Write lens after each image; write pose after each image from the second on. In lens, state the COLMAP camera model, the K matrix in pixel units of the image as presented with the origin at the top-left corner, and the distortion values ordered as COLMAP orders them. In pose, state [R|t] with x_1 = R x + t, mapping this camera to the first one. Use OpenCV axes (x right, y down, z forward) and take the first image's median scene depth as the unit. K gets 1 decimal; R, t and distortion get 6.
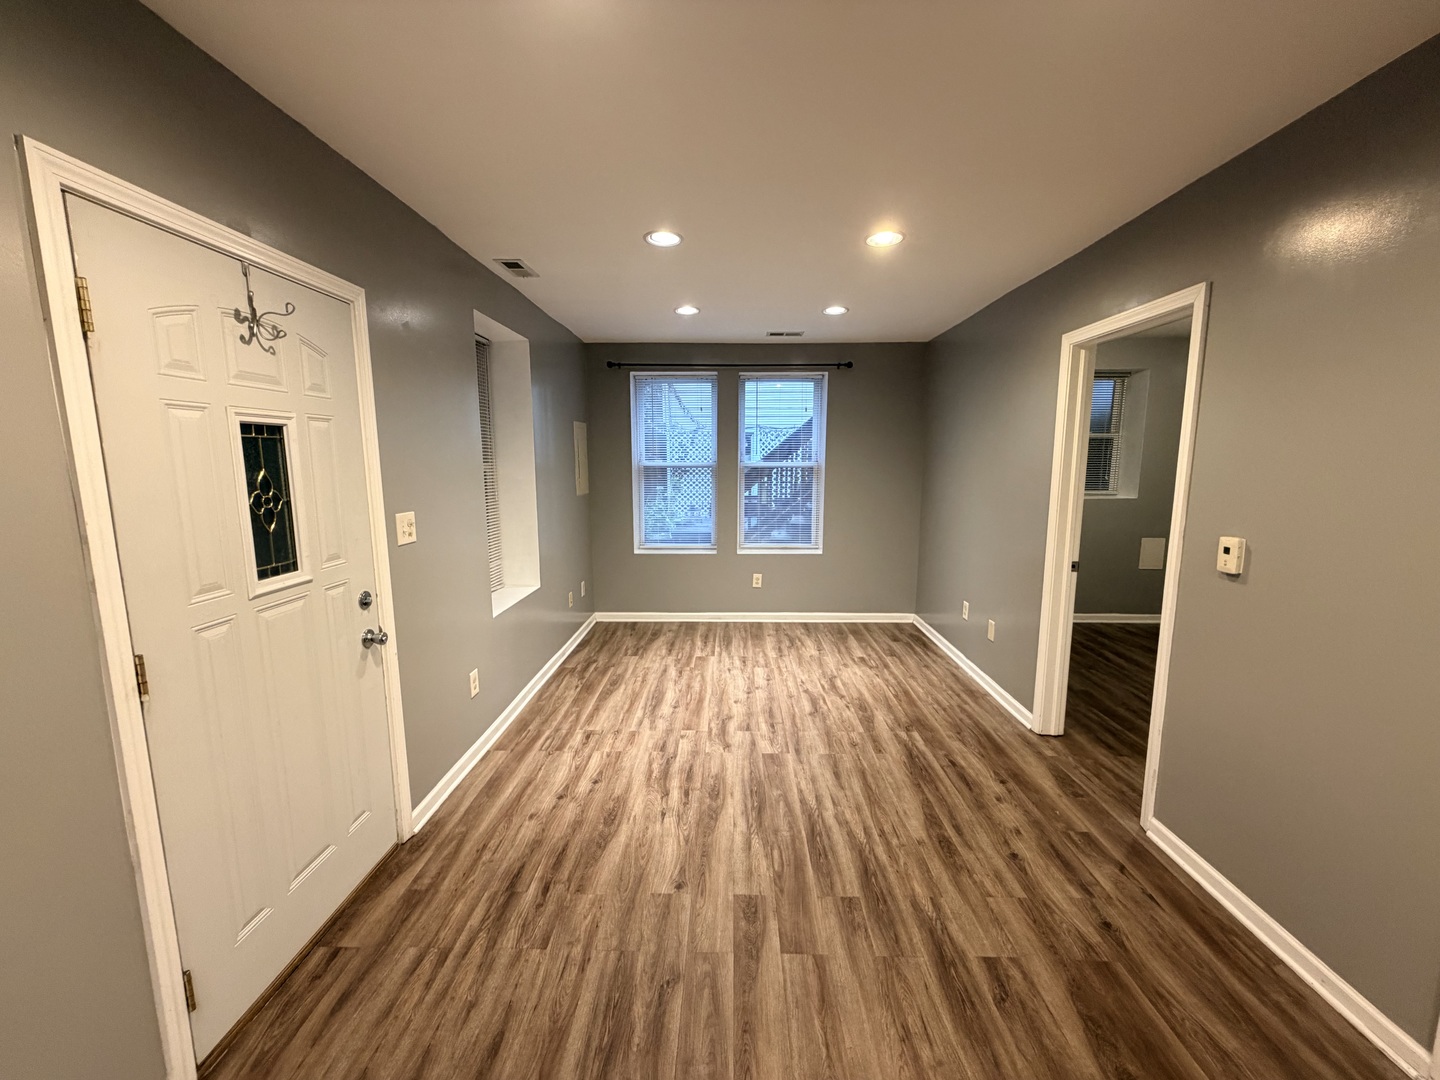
lens RADIAL K [[573.4, 0, 715.0], [0, 573.4, 539.9], [0, 0, 1]] dist [0.000625, -0.000175]
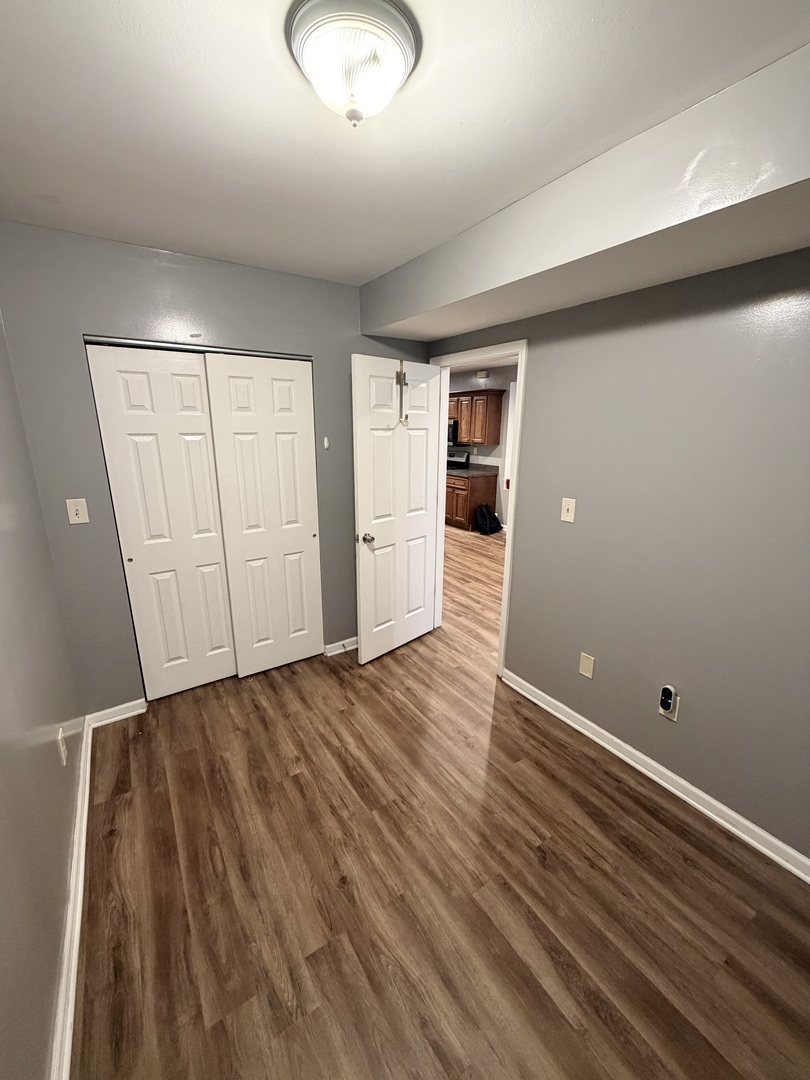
lens RADIAL K [[430.1, 0, 403.5], [0, 430.1, 536.5], [0, 0, 1]] dist [0.000625, -0.000175]
pose [[-0.819414, 0.145119, -0.554529, 1.384044], [-0.083662, 0.926782, 0.366162, -0.296389], [0.567064, 0.346432, -0.747277, 1.635300]]
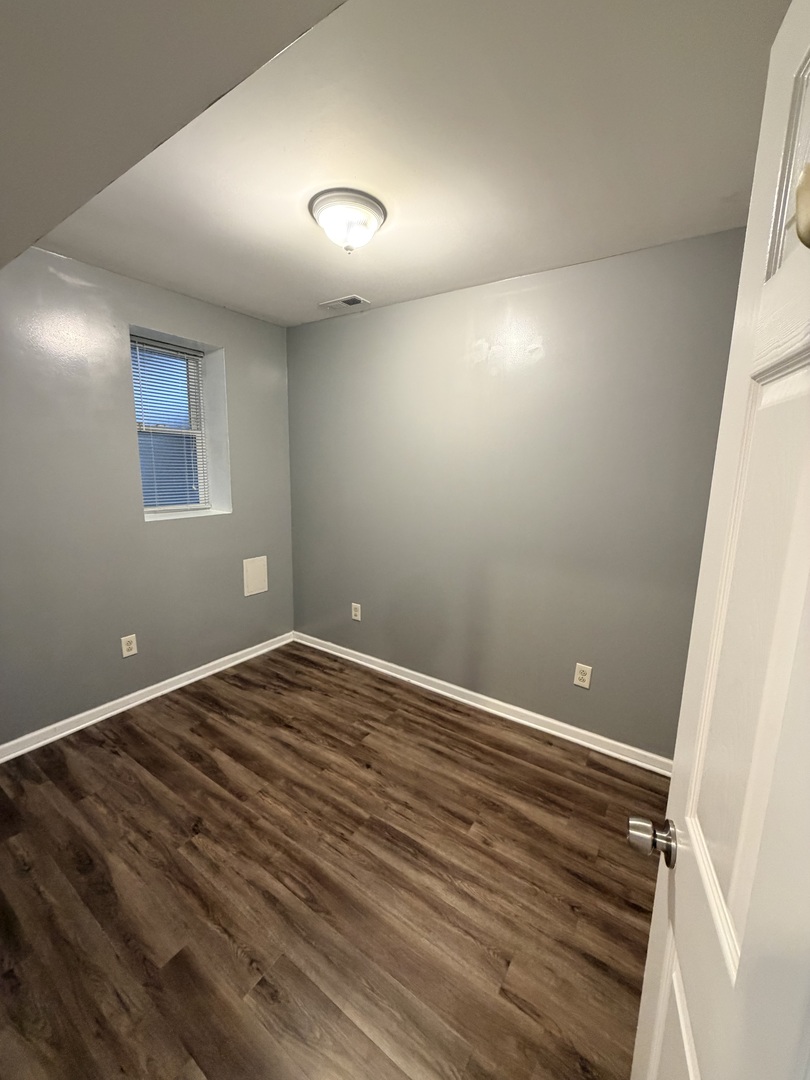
lens RADIAL K [[430.1, 0, 403.5], [0, 430.1, 536.5], [0, 0, 1]] dist [0.000625, -0.000175]
pose [[0.541164, -0.124554, 0.831642, 0.629491], [0.093800, 0.991739, 0.087495, -0.122363], [-0.835669, 0.030659, 0.548376, 0.817848]]
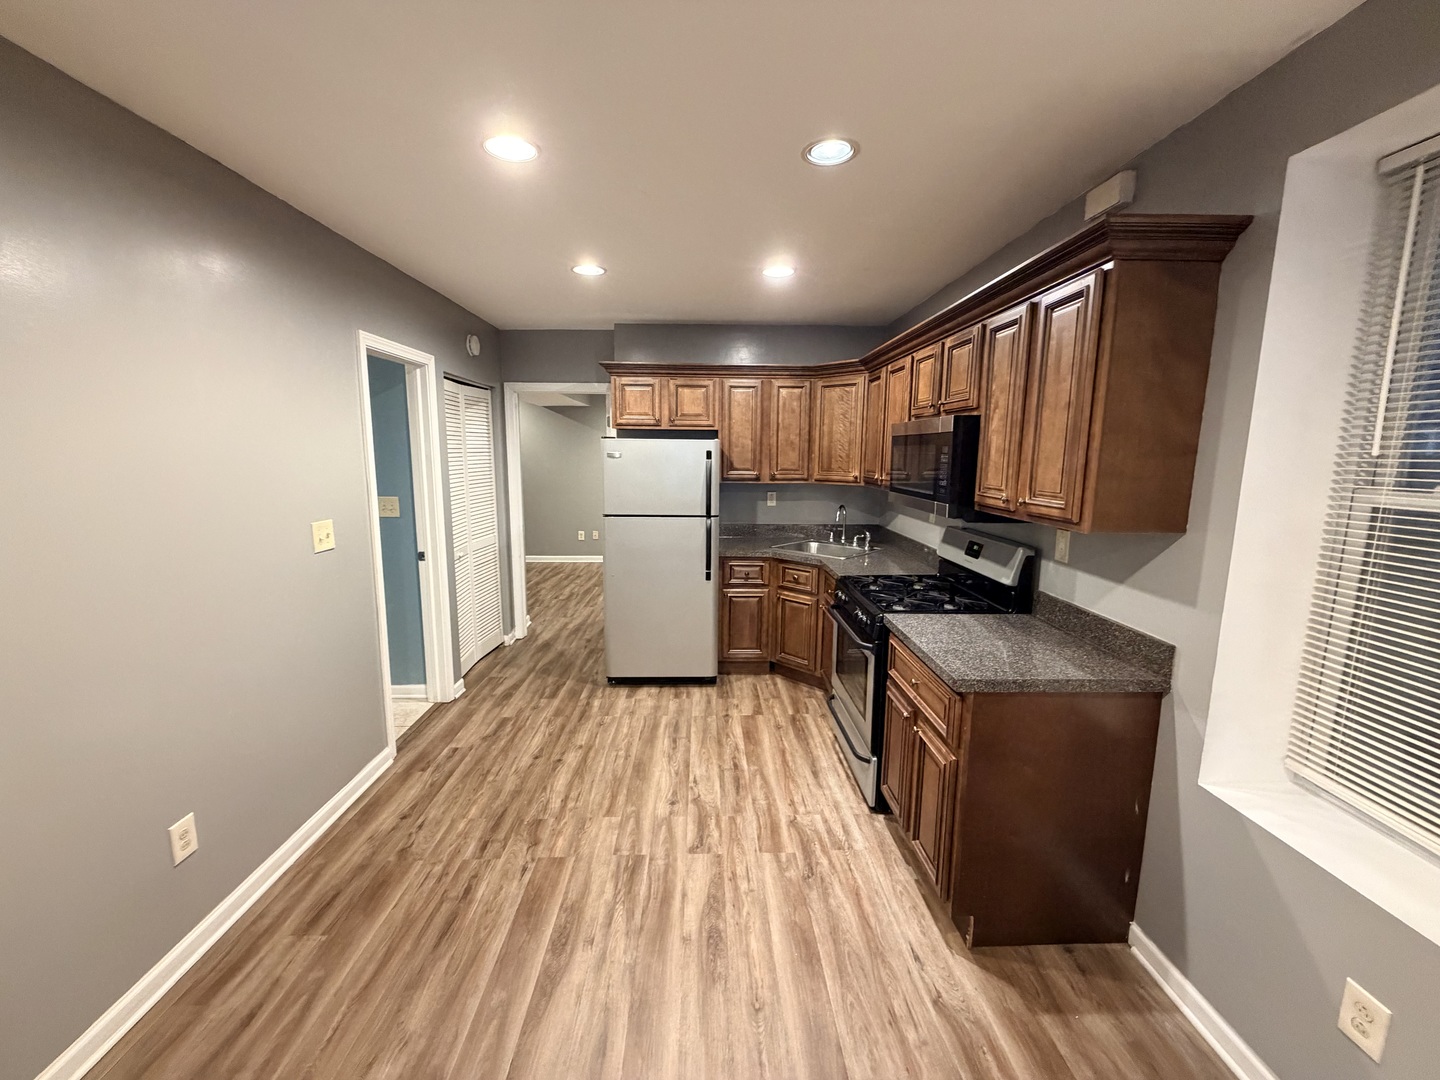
lens RADIAL K [[573.4, 0, 715.0], [0, 573.4, 539.9], [0, 0, 1]] dist [0.000625, -0.000175]
pose [[-0.998553, 0.007776, -0.053211, 0.047979], [-0.007996, 0.957022, 0.289904, -0.094975], [0.053178, 0.289910, -0.955576, 0.500240]]
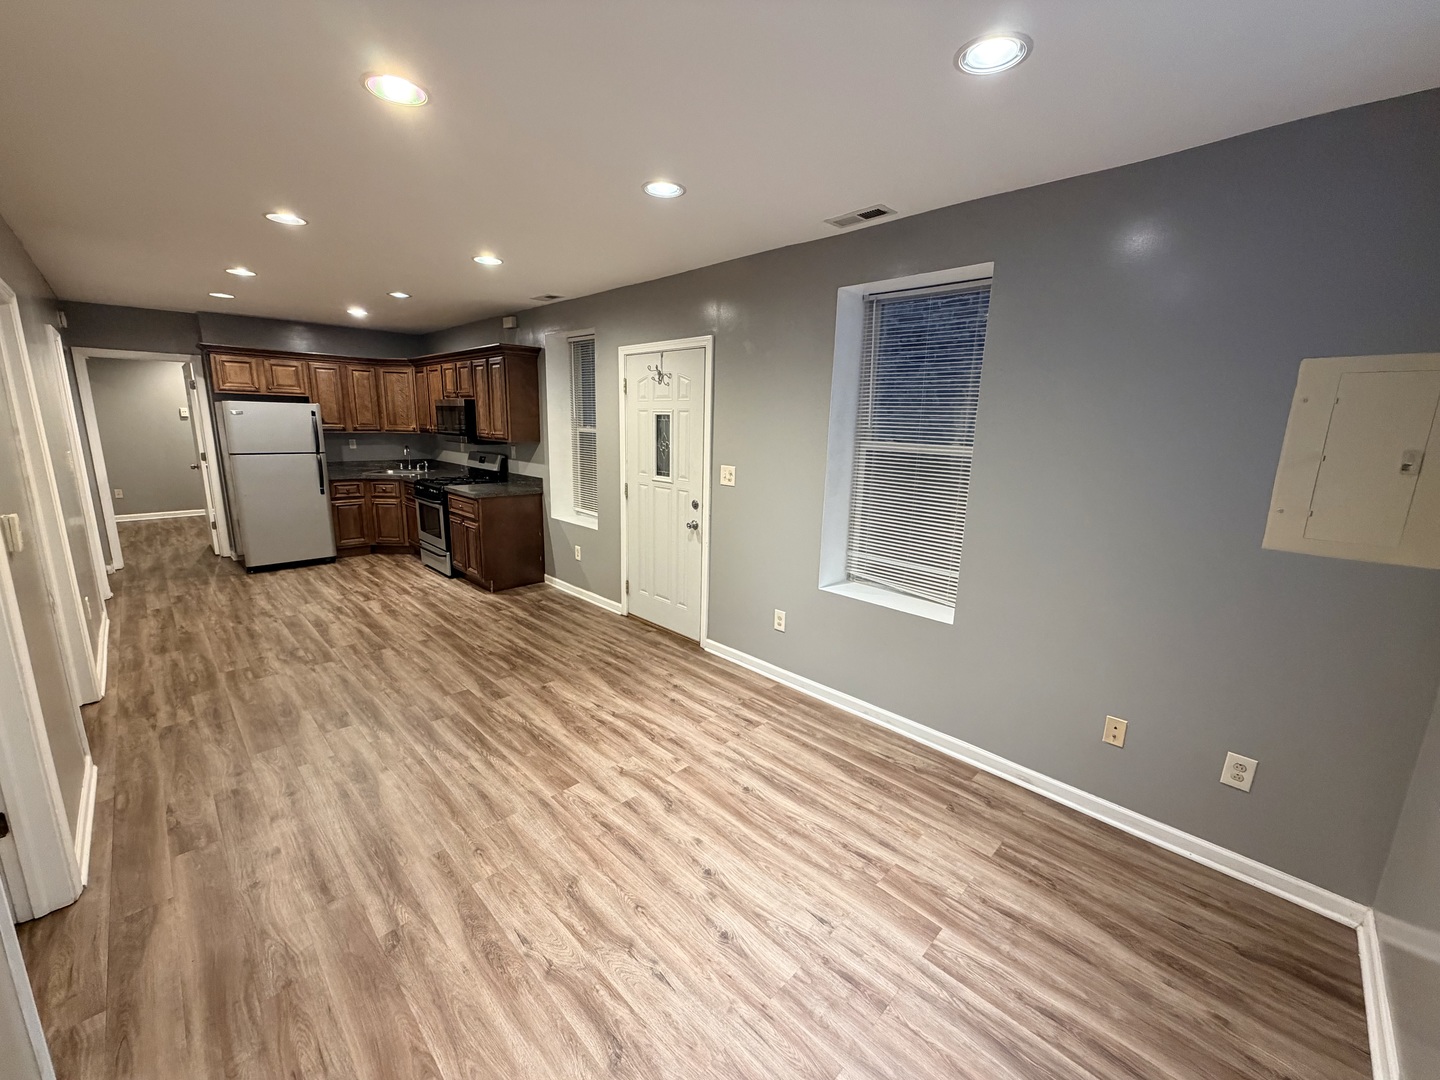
lens RADIAL K [[573.4, 0, 715.0], [0, 573.4, 539.9], [0, 0, 1]] dist [0.000625, -0.000175]
pose [[-0.685521, 0.138746, -0.714710, 0.527184], [-0.121777, 0.945992, 0.300449, -0.264044], [0.717796, 0.292999, -0.631601, 1.645251]]
